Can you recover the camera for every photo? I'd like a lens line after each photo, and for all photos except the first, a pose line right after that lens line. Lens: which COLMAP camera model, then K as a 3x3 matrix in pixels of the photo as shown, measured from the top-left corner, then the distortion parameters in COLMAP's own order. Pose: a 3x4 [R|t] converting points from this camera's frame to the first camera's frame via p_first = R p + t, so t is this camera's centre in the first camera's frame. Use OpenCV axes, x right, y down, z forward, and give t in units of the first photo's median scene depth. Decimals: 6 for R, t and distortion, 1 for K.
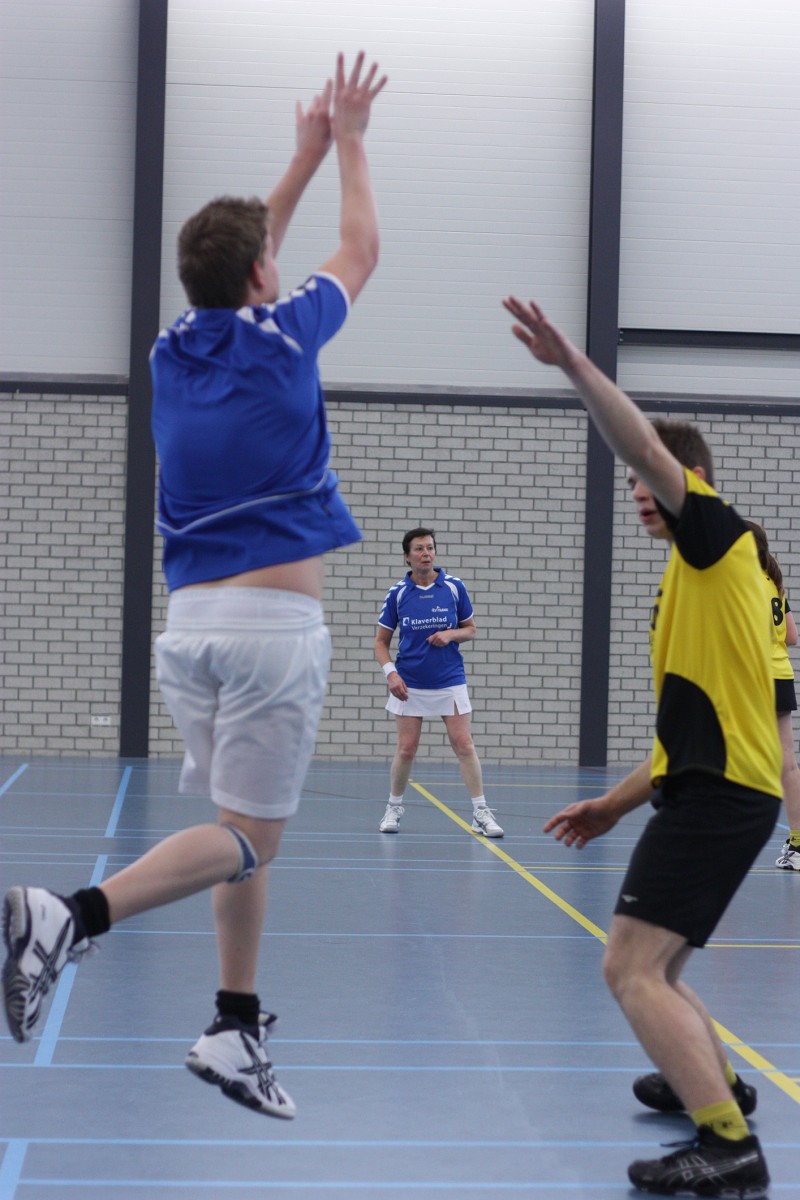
lens RADIAL K [[2782.4, 0, 437.9], [0, 2782.4, 550.2], [0, 0, 1]] dist [-0.079487, 0.000000]
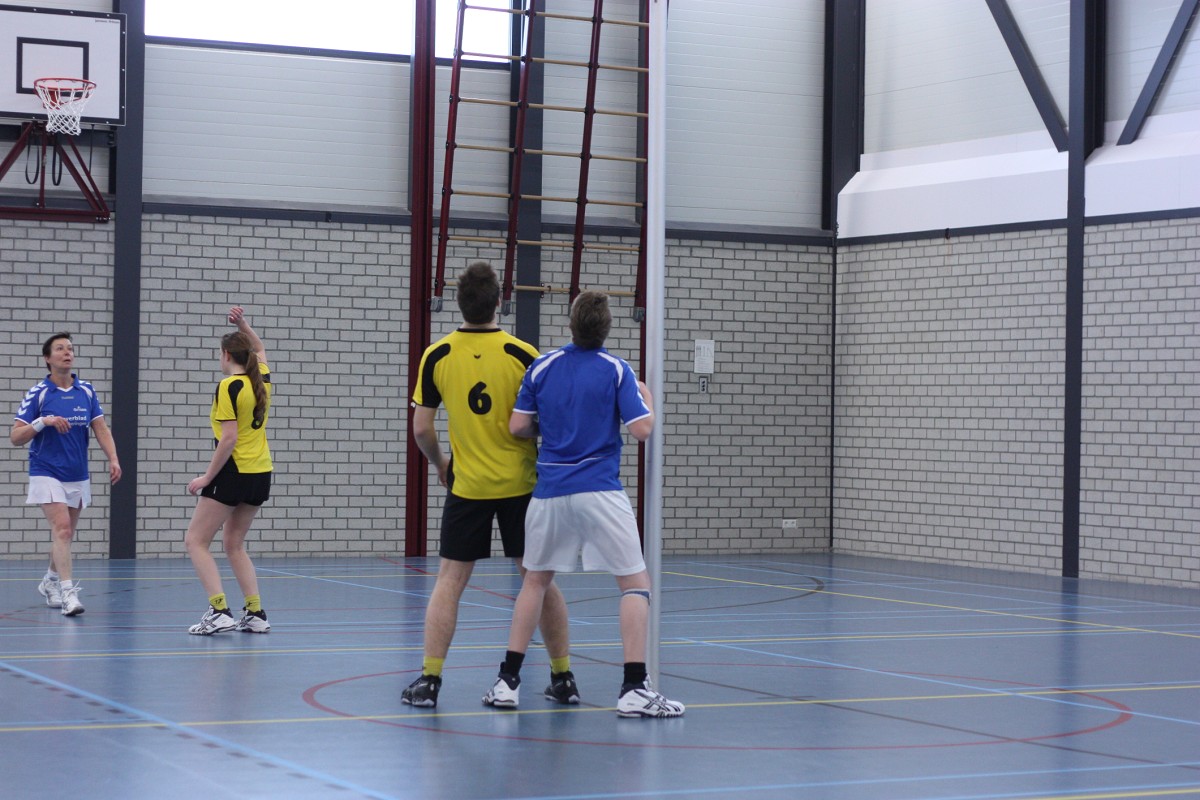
lens RADIAL K [[2782.4, 0, 573.0], [0, 2782.4, 391.9], [0, 0, 1]] dist [-0.079487, 0.000000]
pose [[0.926455, -0.006376, 0.376352, -0.315357], [-0.001094, 0.999807, 0.019631, -0.008057], [-0.376404, -0.018599, 0.926269, -0.025313]]
